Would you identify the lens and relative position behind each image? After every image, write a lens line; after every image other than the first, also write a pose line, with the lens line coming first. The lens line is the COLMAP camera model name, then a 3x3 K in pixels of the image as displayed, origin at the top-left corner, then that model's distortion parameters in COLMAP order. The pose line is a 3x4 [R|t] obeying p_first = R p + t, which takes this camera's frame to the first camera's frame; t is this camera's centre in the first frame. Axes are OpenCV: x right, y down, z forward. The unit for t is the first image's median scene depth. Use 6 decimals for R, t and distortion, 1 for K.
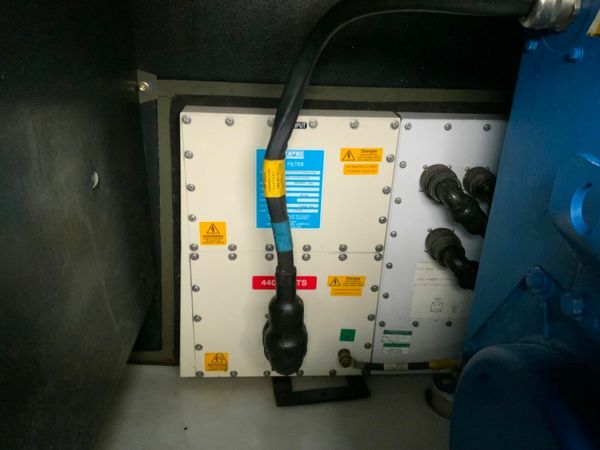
lens RADIAL K [[494.3, 0, 301.0], [0, 494.3, 227.6], [0, 0, 1]] dist [0.104539, -0.212638]
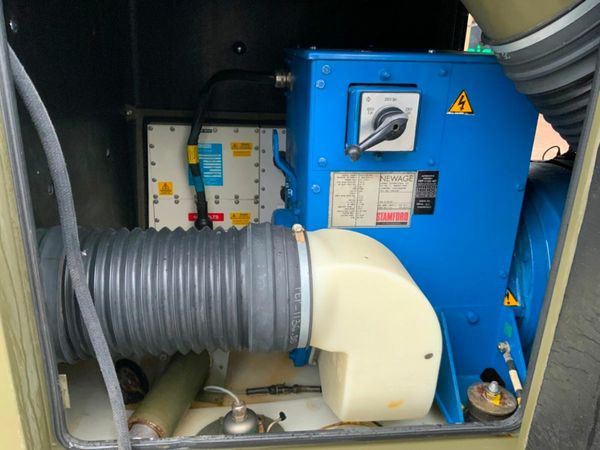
lens RADIAL K [[494.3, 0, 301.0], [0, 494.3, 227.6], [0, 0, 1]] dist [0.104539, -0.212638]
pose [[0.998391, -0.020123, 0.053021, 0.241830], [0.023112, 0.998142, -0.056378, 0.287400], [-0.051788, 0.057512, 0.997001, -0.941080]]
